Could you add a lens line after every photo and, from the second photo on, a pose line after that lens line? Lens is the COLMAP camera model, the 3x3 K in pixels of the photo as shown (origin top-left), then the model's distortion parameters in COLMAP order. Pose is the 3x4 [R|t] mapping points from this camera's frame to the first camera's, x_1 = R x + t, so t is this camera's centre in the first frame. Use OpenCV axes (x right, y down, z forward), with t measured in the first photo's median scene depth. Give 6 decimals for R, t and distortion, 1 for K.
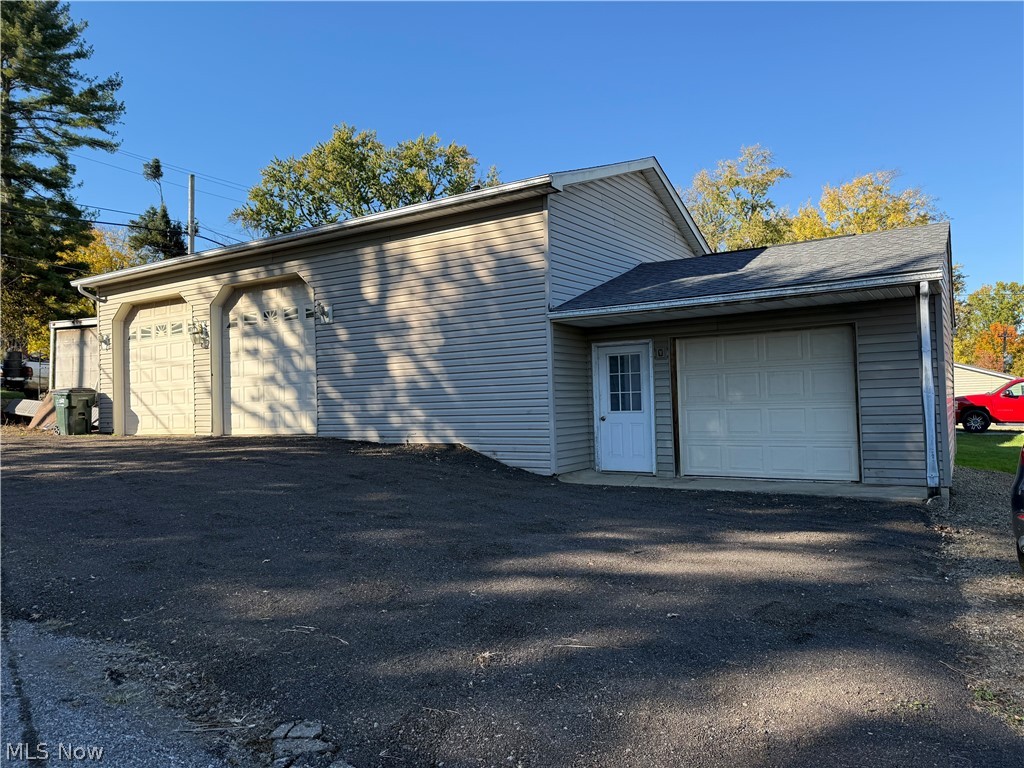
lens RADIAL K [[731.1, 0, 512.0], [0, 731.1, 384.0], [0, 0, 1]] dist [-0.029275, -0.001219]
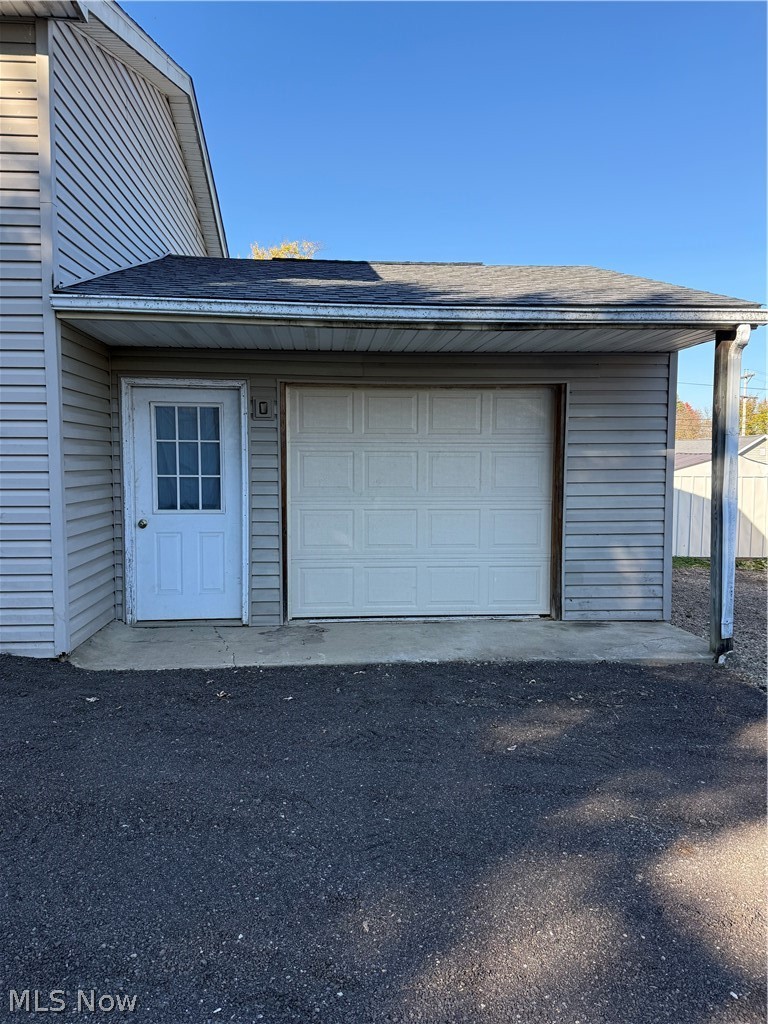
lens RADIAL K [[701.1, 0, 384.0], [0, 701.1, 512.0], [0, 0, 1]] dist [0.192179, -0.395536]
pose [[0.794340, -0.013684, 0.607319, -0.059755], [-0.041758, 0.996151, 0.077062, -0.010122], [-0.606036, -0.086574, 0.790712, 0.573084]]
